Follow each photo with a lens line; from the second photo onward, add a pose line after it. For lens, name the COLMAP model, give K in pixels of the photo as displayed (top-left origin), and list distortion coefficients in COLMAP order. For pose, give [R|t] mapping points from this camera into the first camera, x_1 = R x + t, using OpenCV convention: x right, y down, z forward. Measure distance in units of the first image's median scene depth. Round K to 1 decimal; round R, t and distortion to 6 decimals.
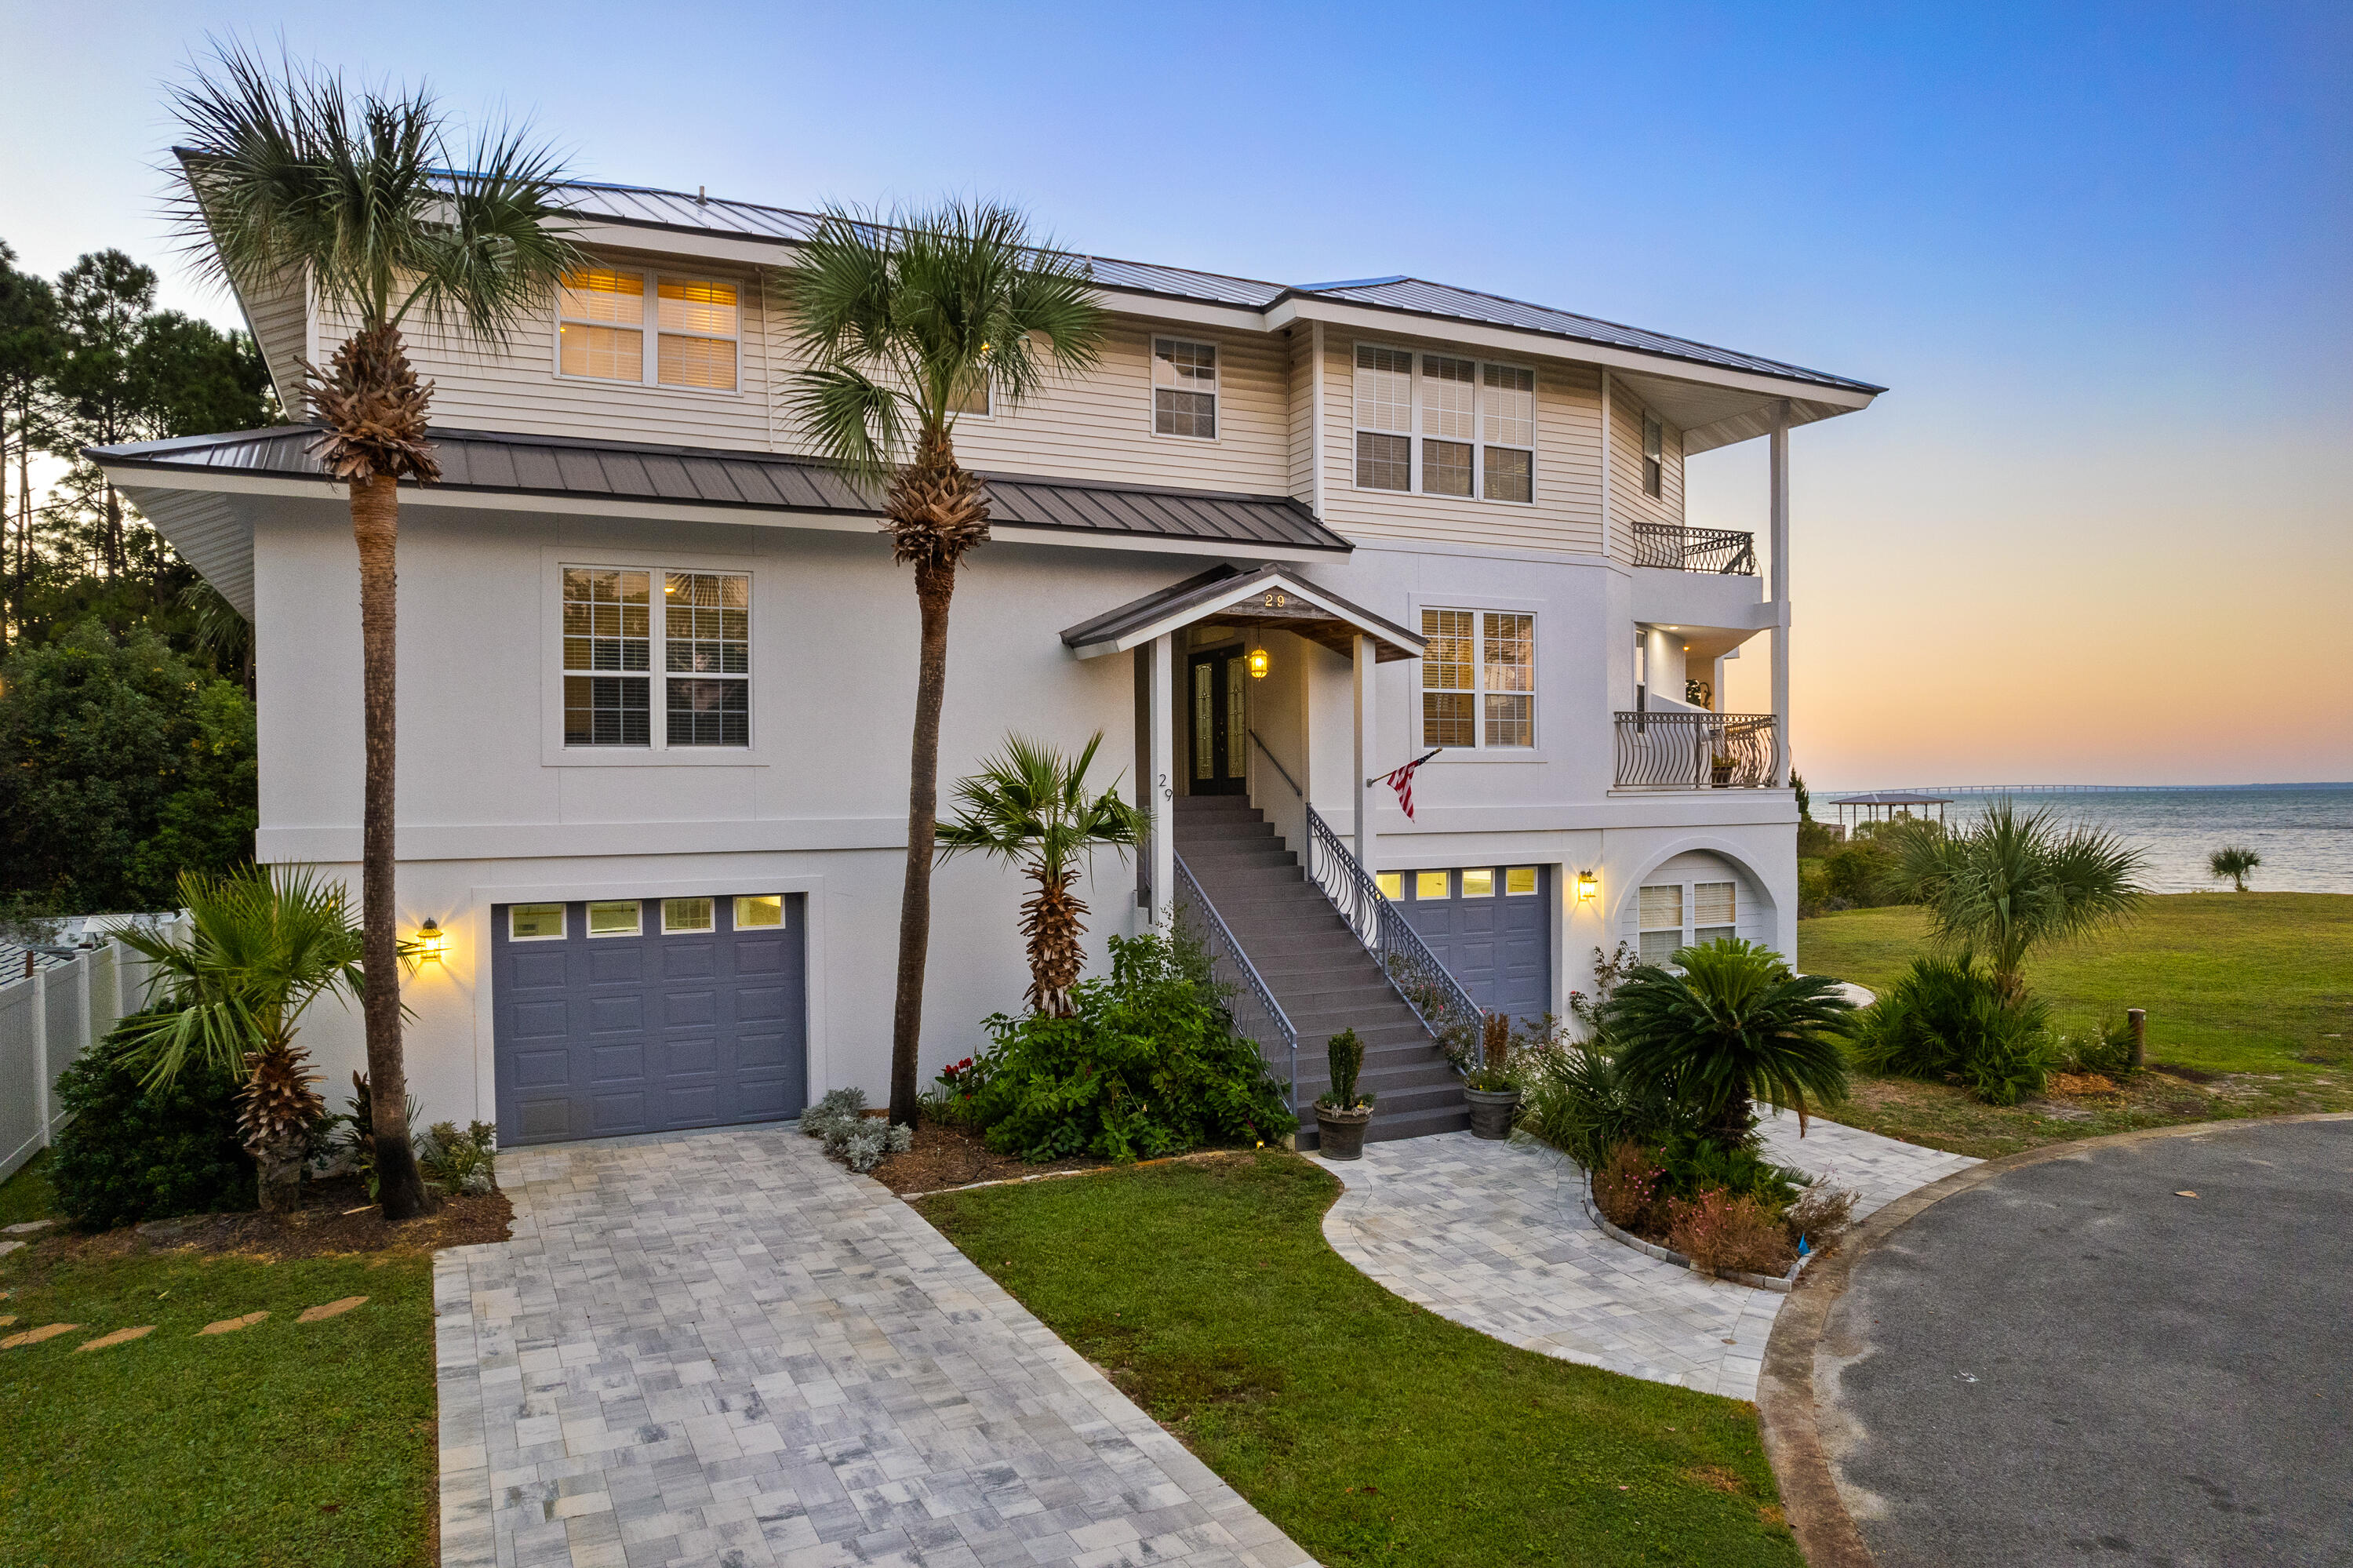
lens RADIAL K [[1528.6, 0, 1189.9], [0, 1528.6, 782.0], [0, 0, 1]] dist [-0.067282, 0.052930]
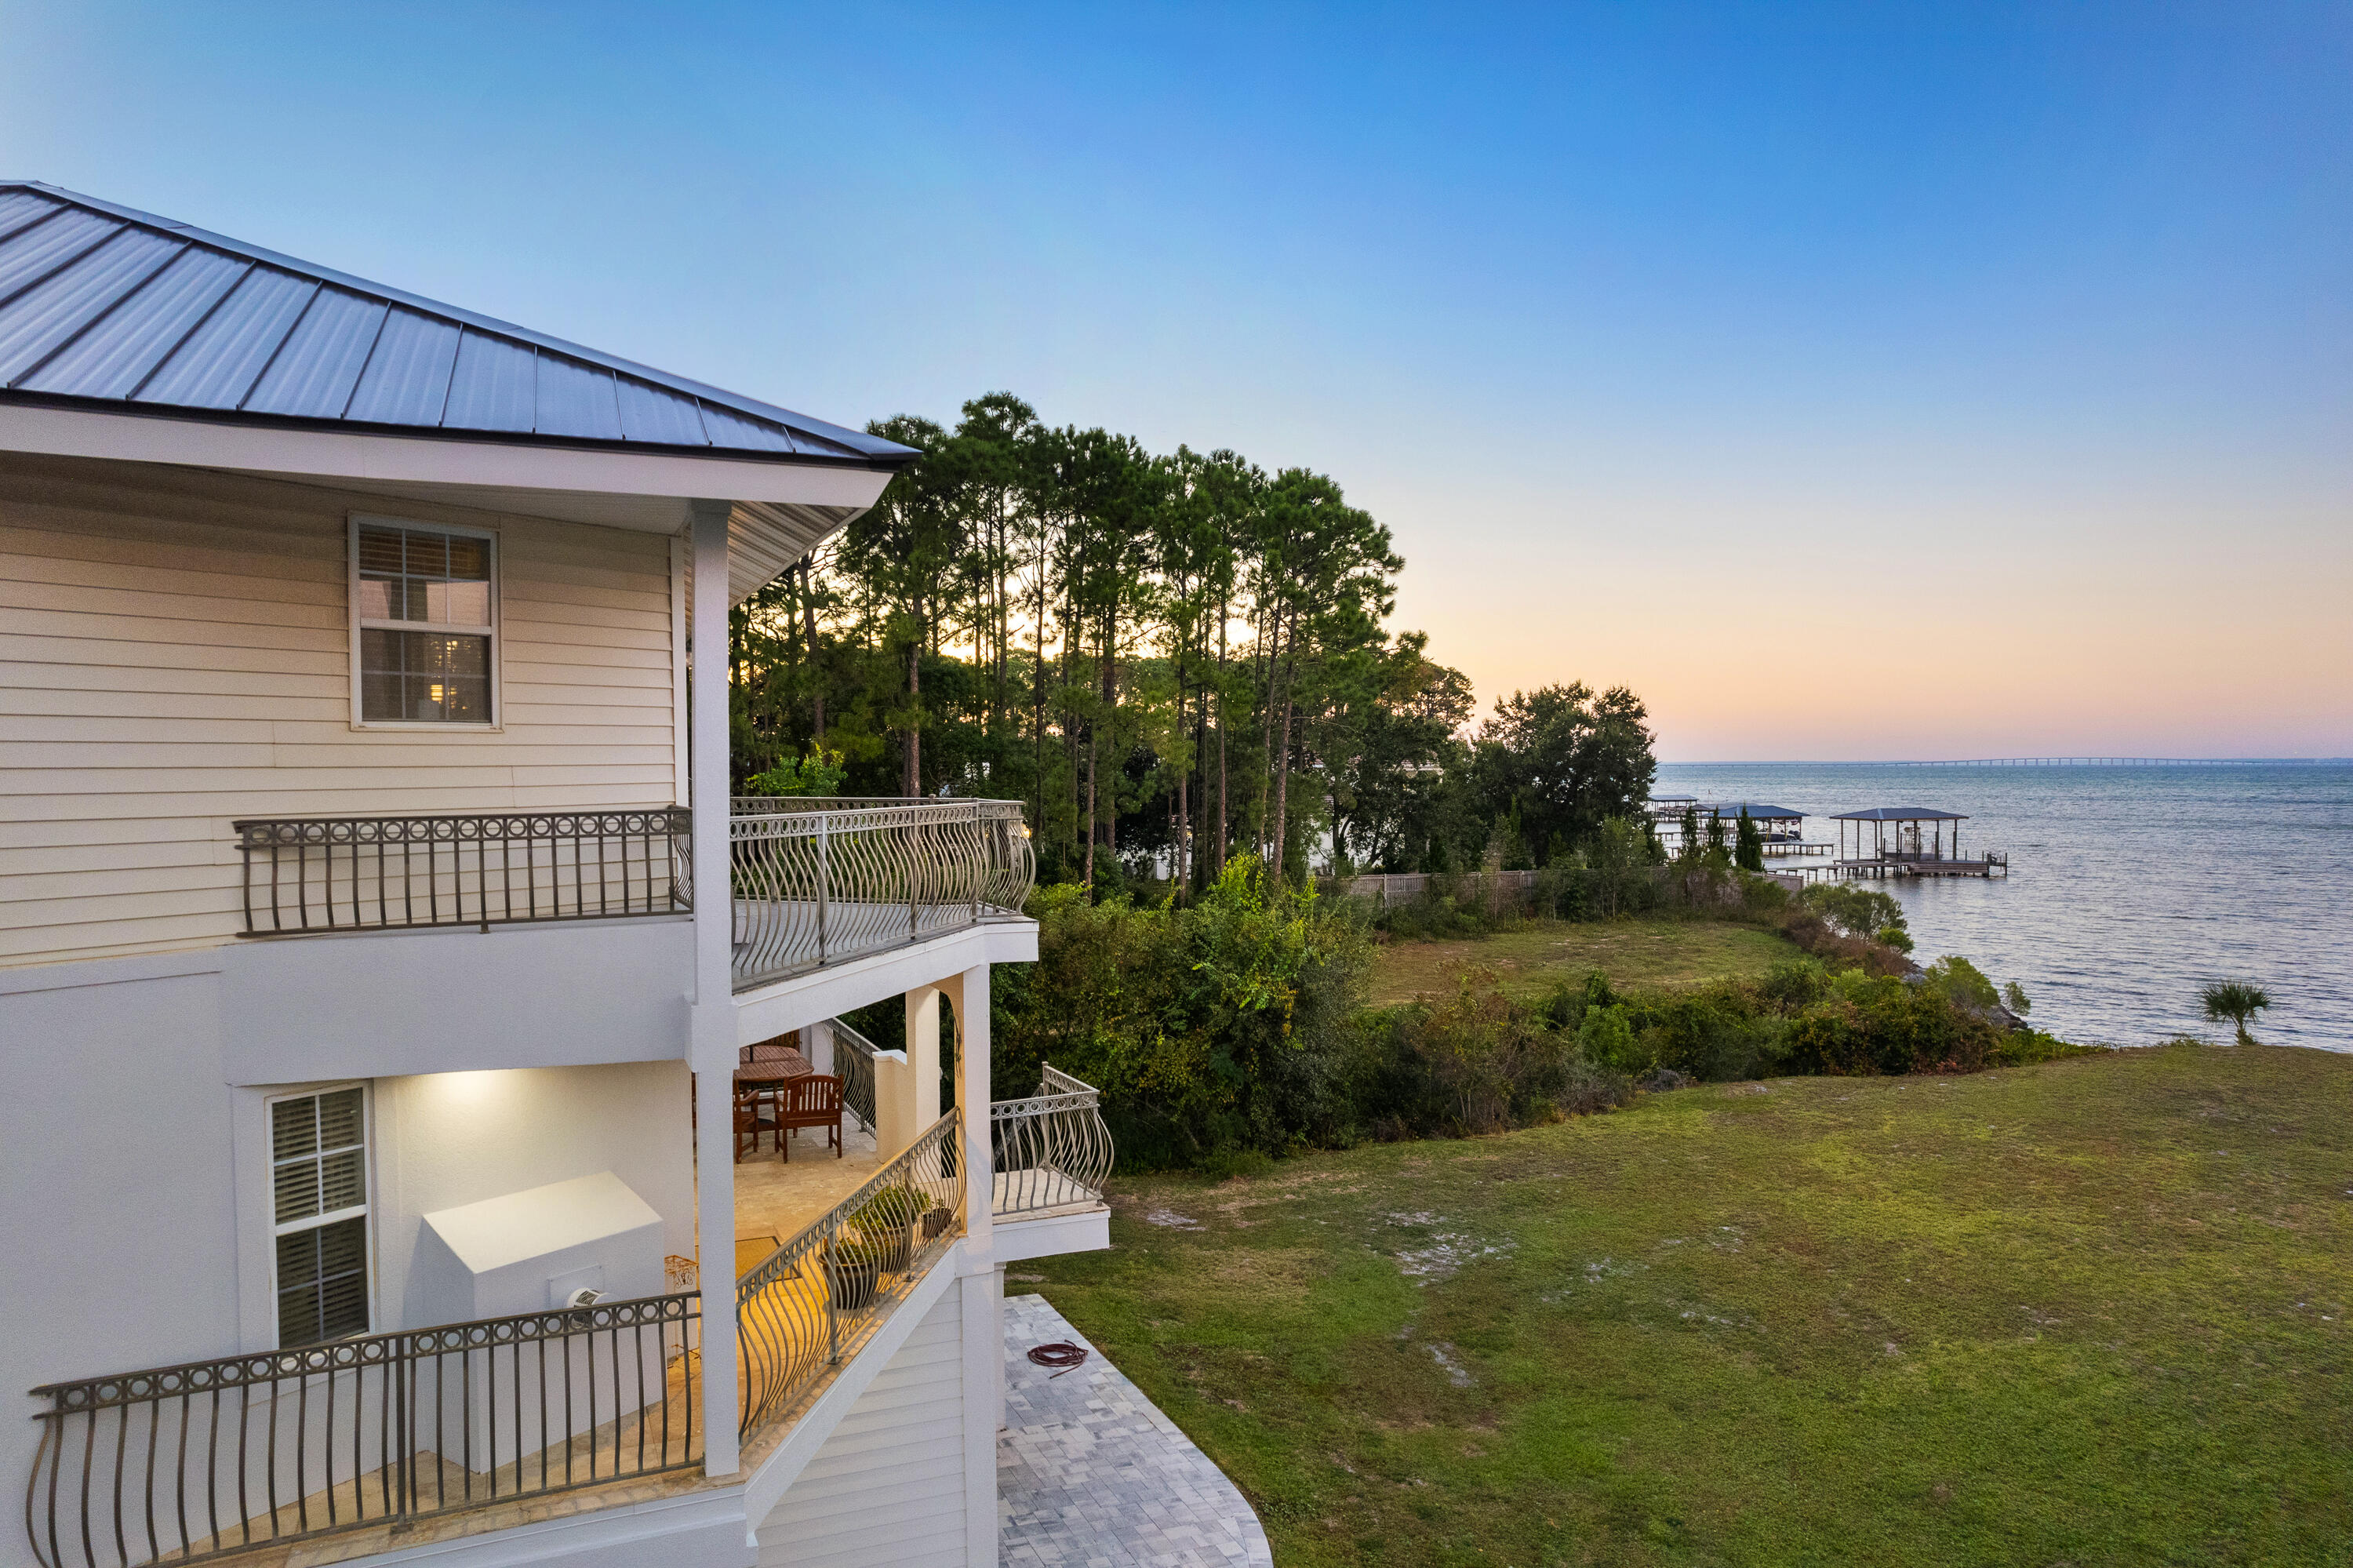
lens RADIAL K [[1528.6, 0, 1146.4], [0, 1528.6, 830.2], [0, 0, 1]] dist [-0.067282, 0.052930]
pose [[0.998676, 0.004162, -0.051280, 0.809784], [-0.001702, 0.998849, 0.047927, -0.284601], [0.051420, -0.047776, 0.997534, 0.970588]]
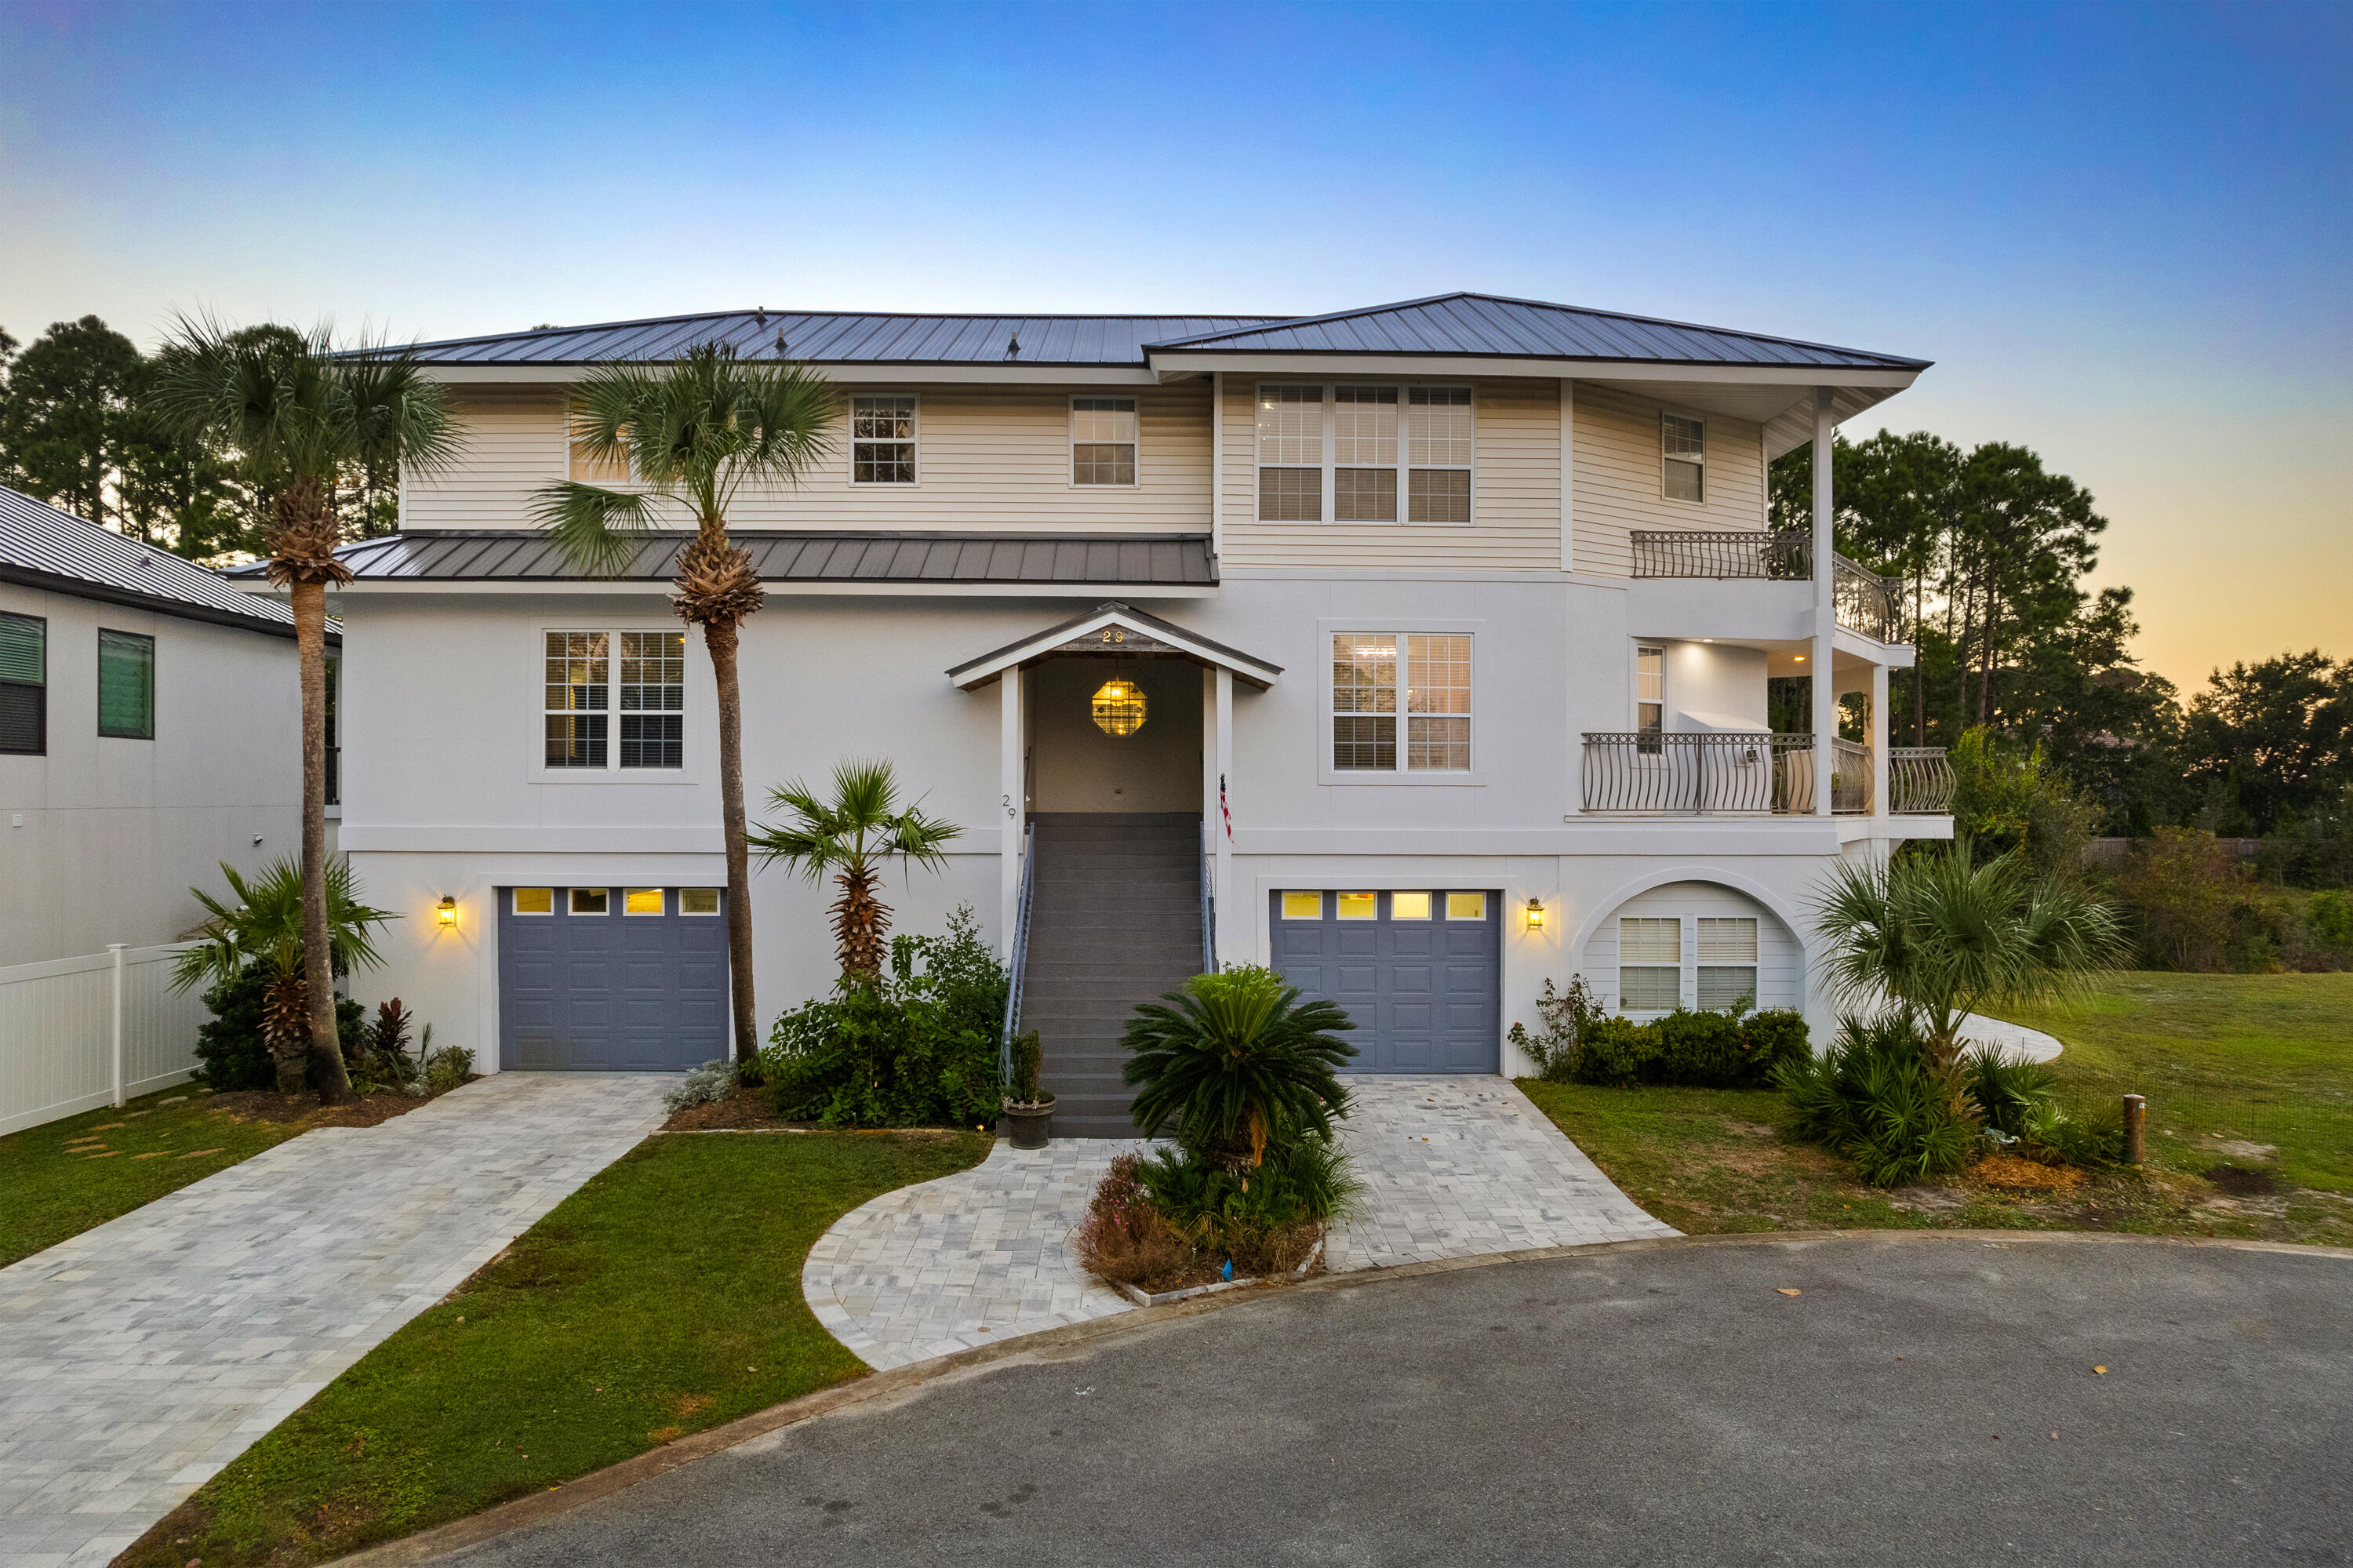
lens RADIAL K [[1528.6, 0, 1169.1], [0, 1528.6, 767.1], [0, 0, 1]] dist [-0.067282, 0.052930]
pose [[0.907557, 0.006542, -0.419878, 0.646624], [-0.011360, 0.999895, -0.008974, -0.019514], [0.419775, 0.012914, 0.907536, 0.036531]]
